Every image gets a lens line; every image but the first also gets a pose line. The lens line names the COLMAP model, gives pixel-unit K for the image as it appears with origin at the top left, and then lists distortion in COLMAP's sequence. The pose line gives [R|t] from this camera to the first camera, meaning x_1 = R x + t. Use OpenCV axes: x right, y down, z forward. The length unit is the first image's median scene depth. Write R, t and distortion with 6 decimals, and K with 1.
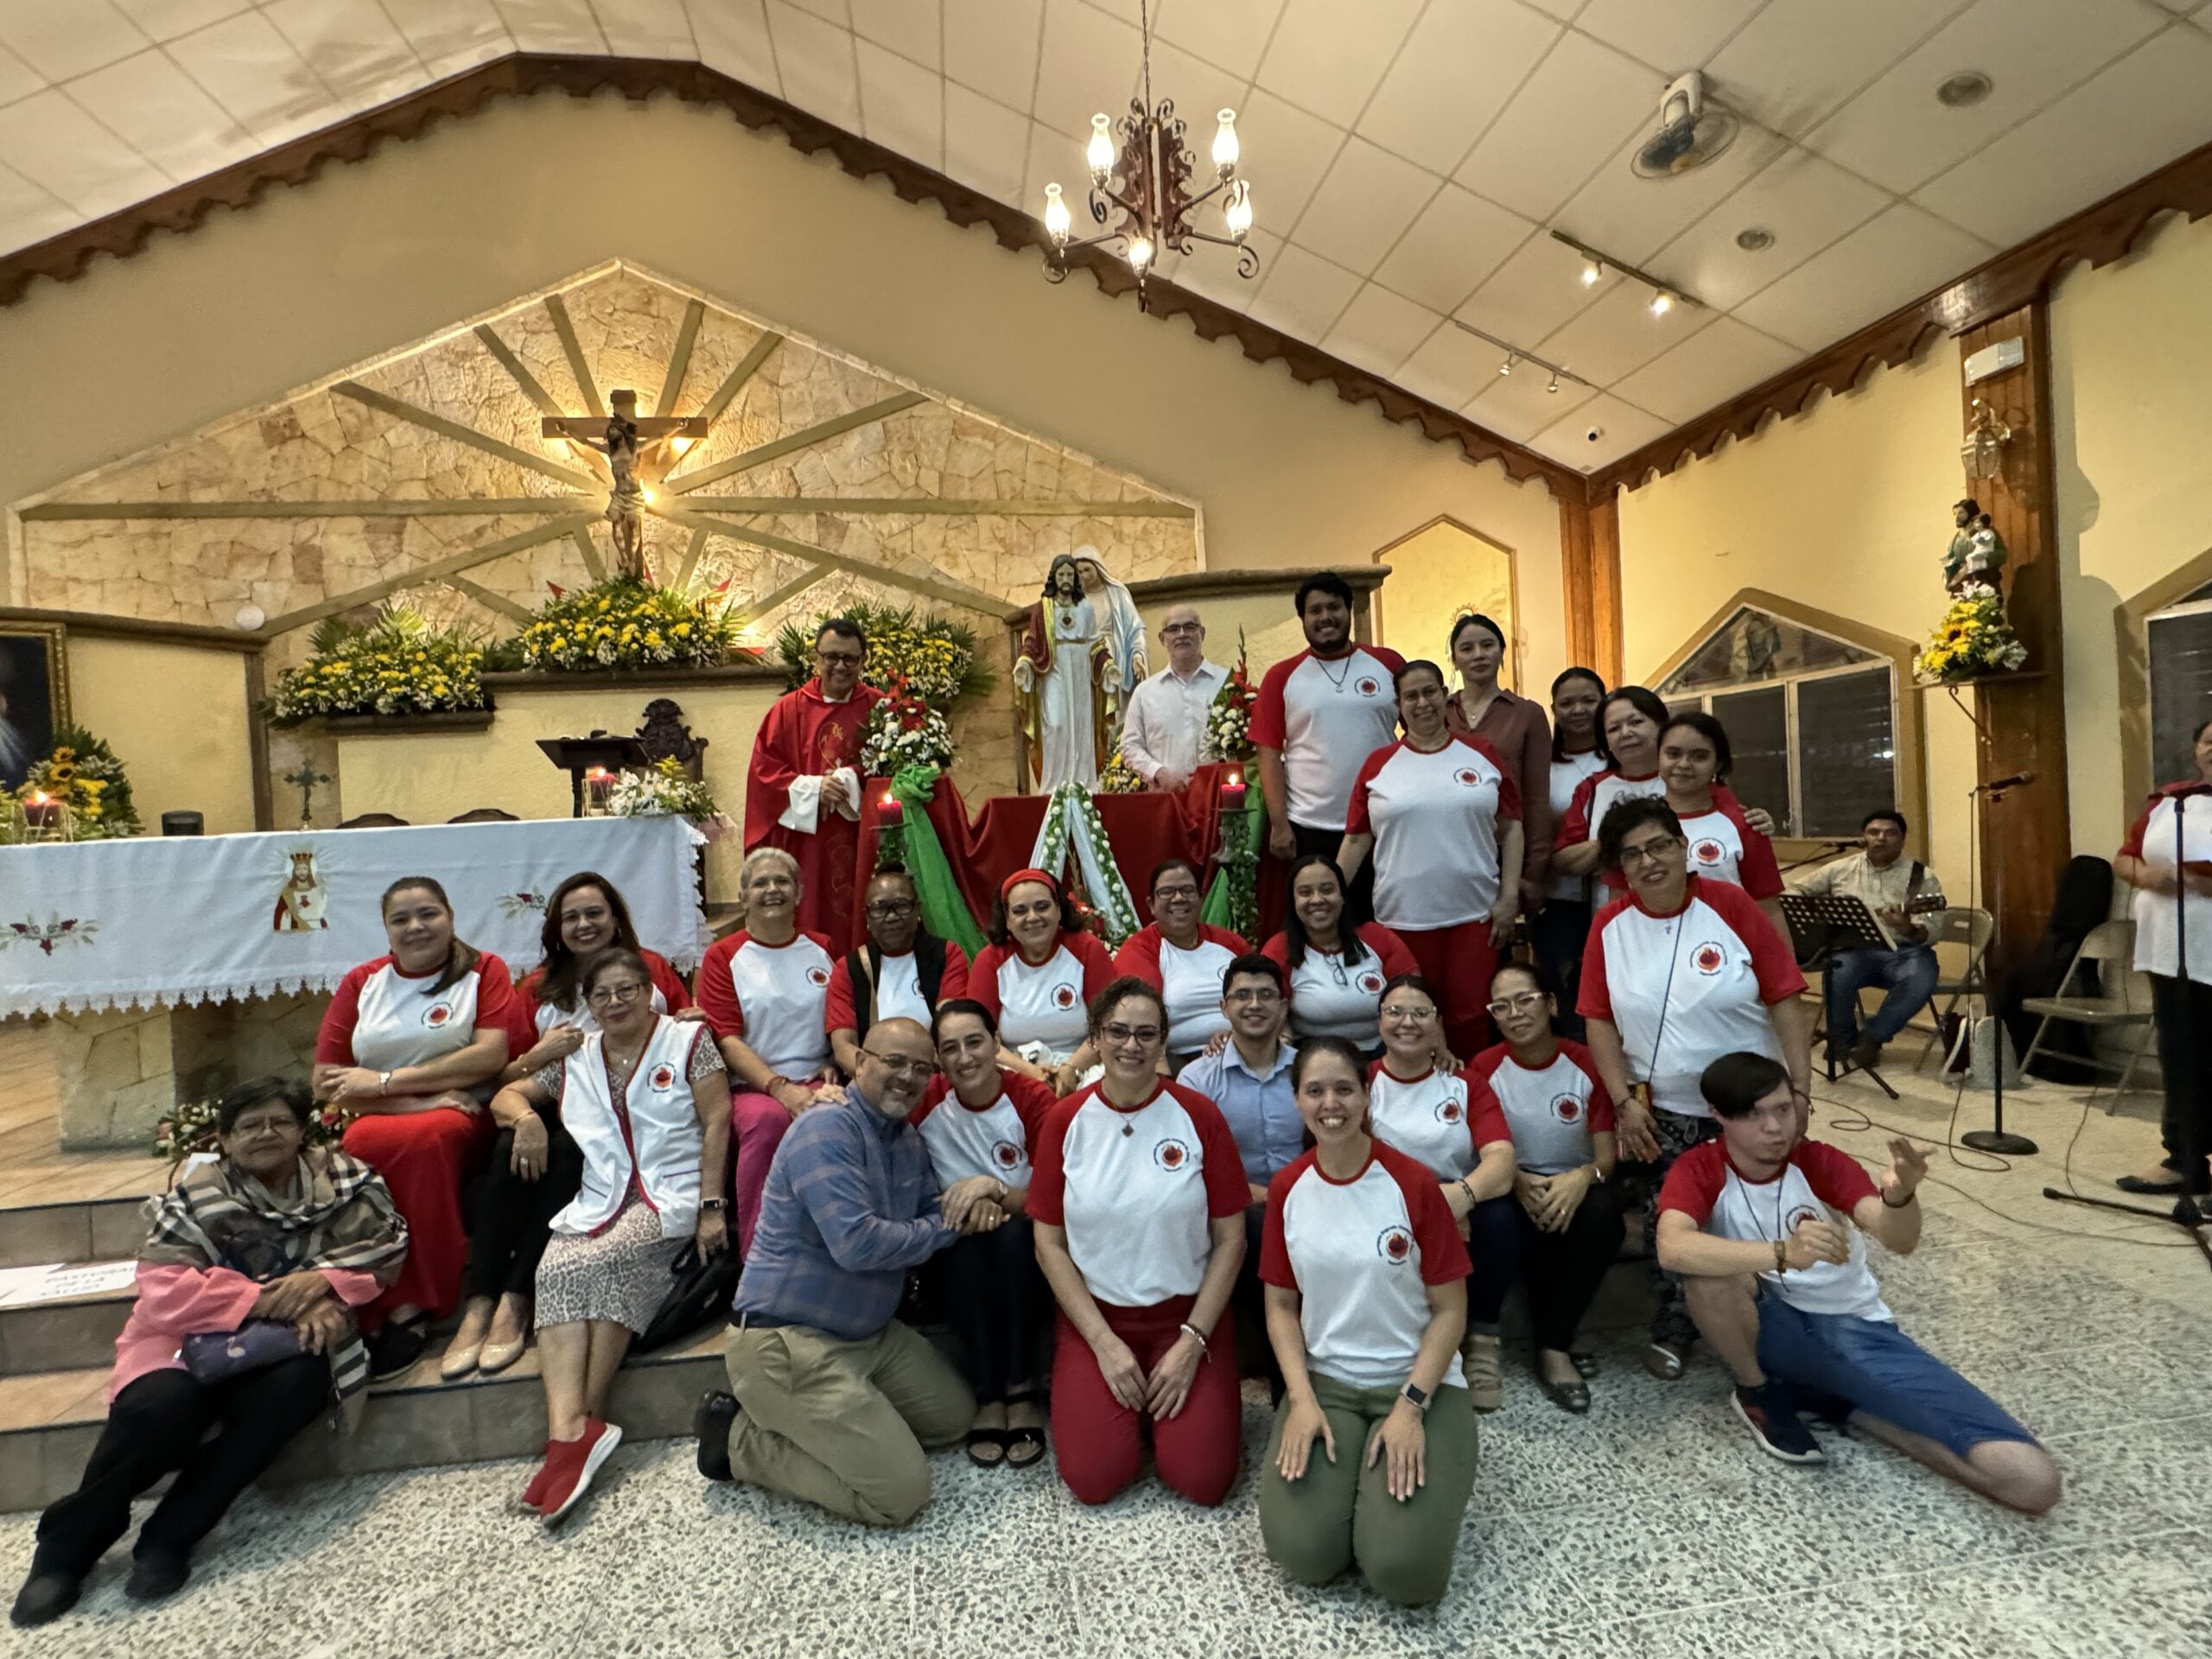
lens RADIAL K [[1123.2, 0, 1106.0], [0, 1123.2, 829.5], [0, 0, 1]] dist [-0.025480, 0.013386]
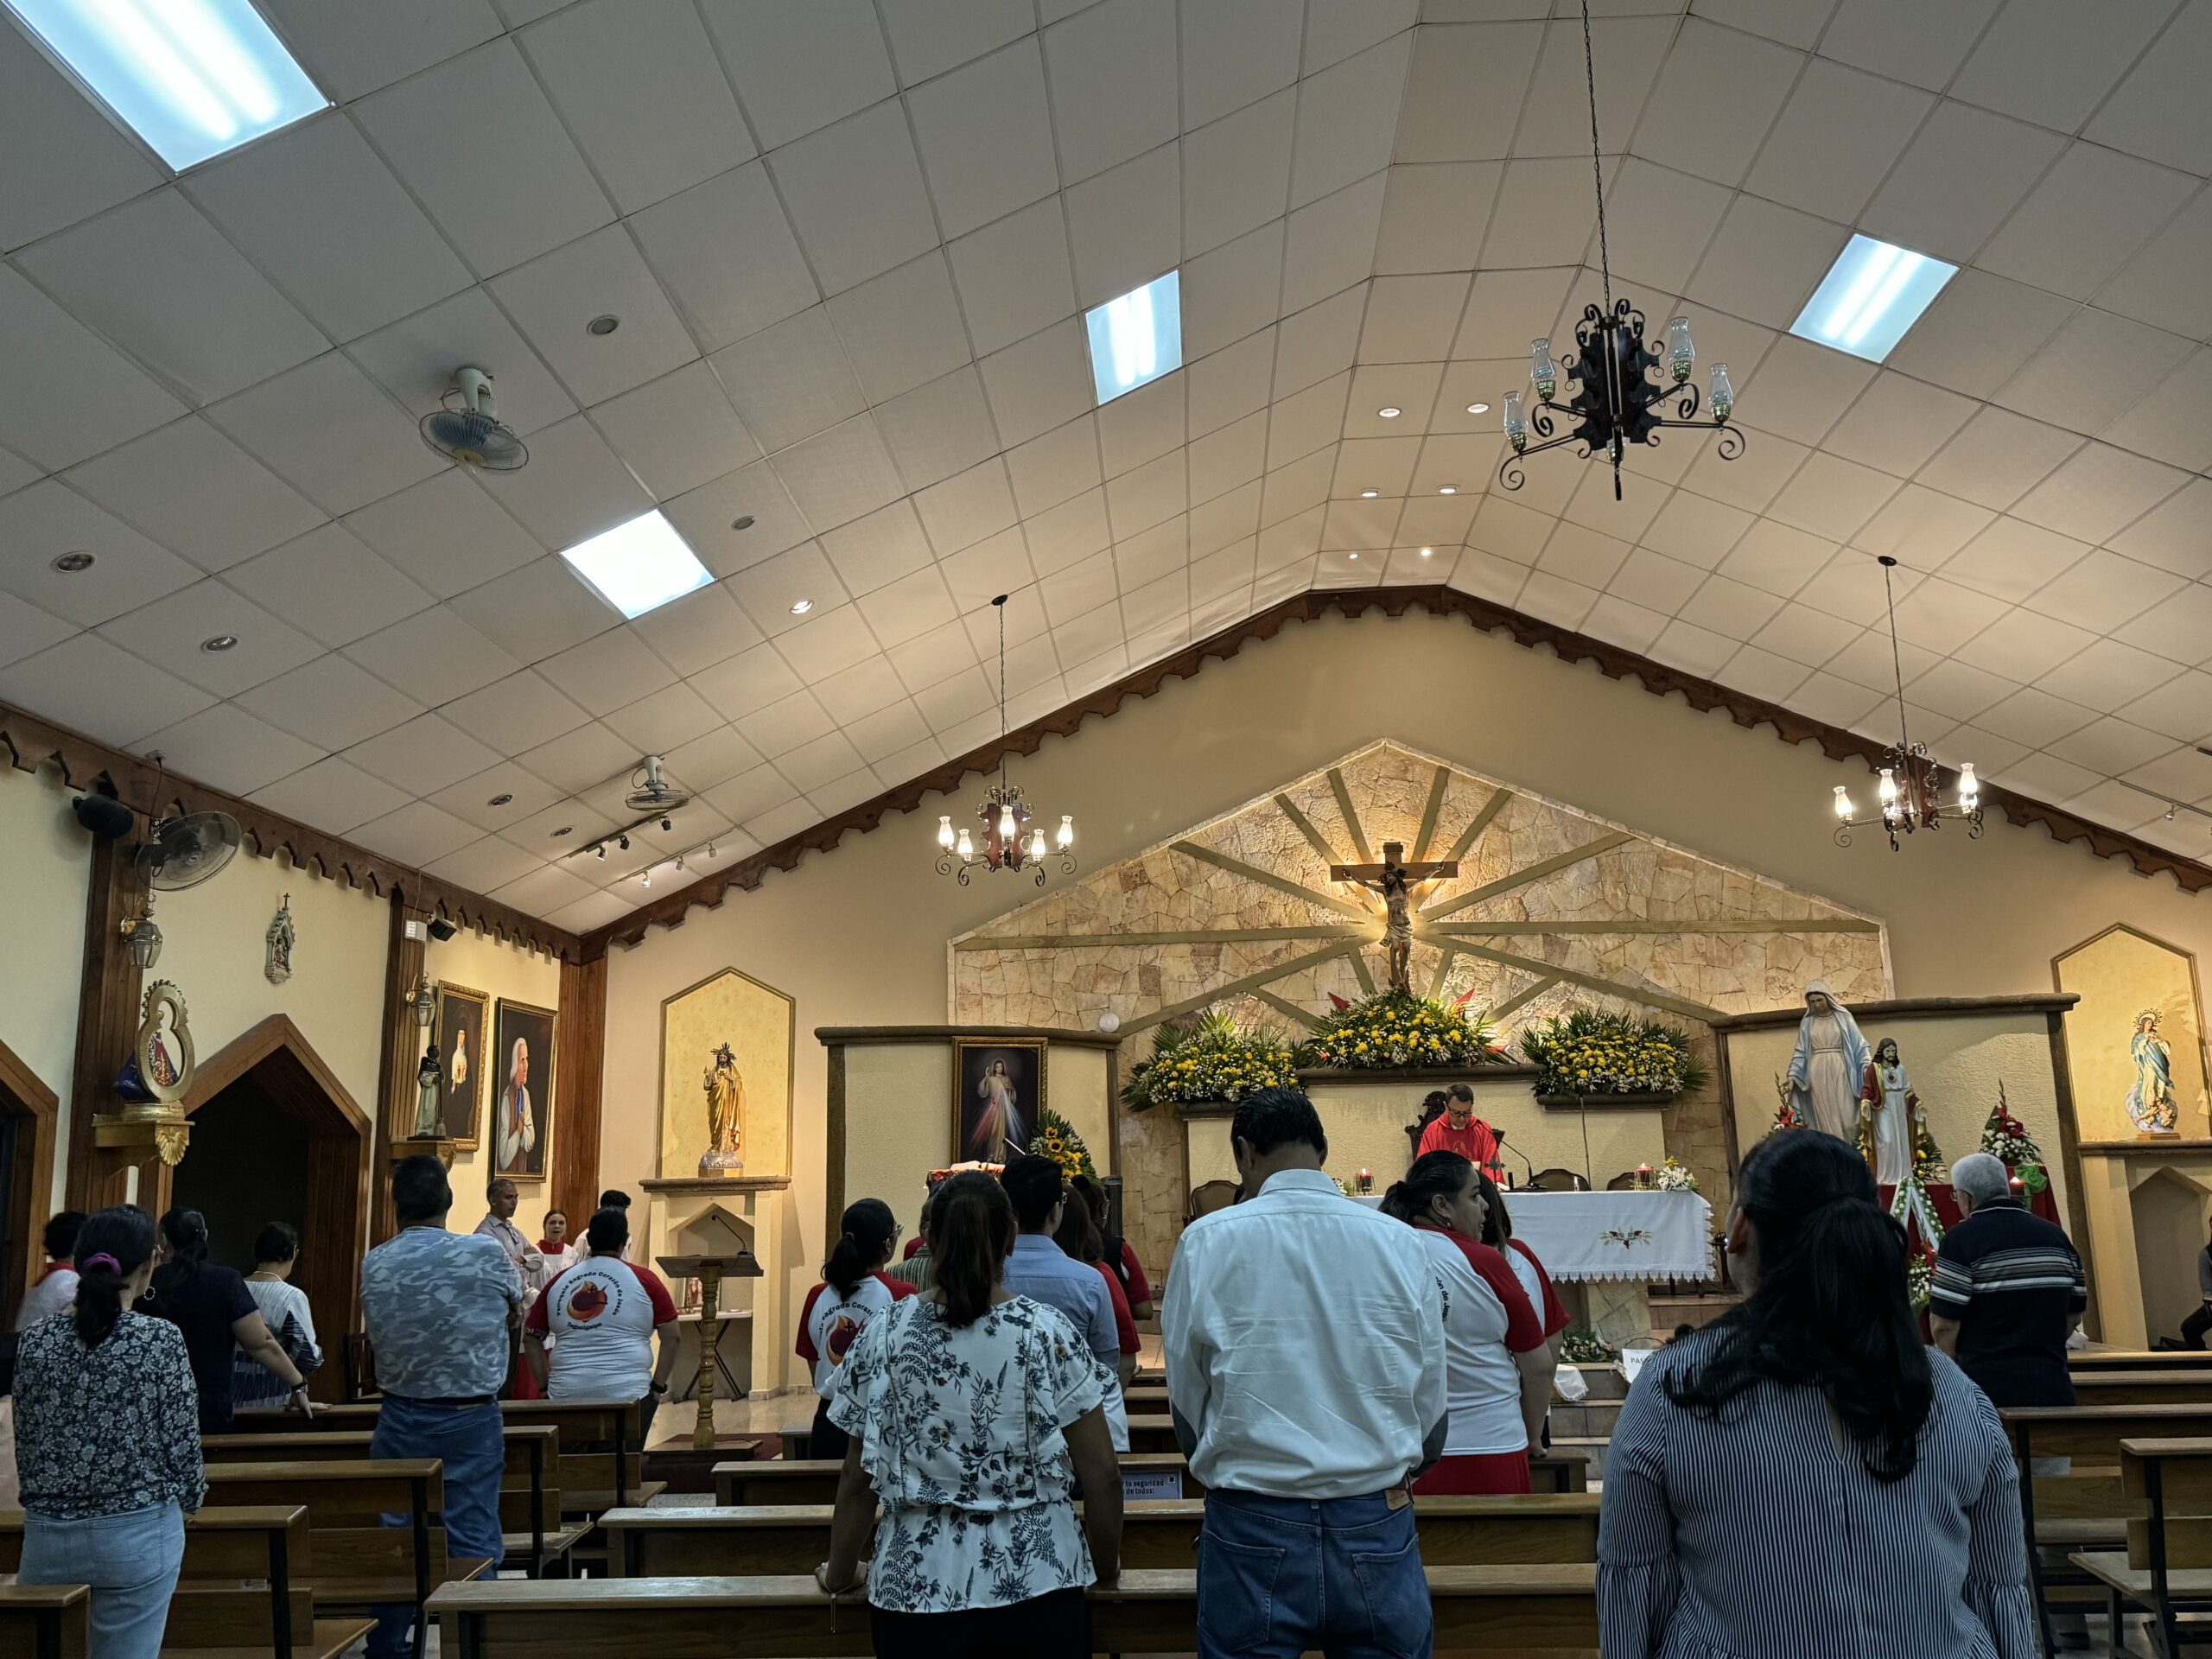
lens RADIAL K [[1863.0, 0, 1106.0], [0, 1863.0, 829.5], [0, 0, 1]] dist [0.192597, -0.401789]
pose [[0.981073, -0.017134, -0.192880, -0.344260], [-0.022620, 0.979118, -0.202029, 0.027612], [0.192314, 0.202568, 0.960199, -1.108941]]
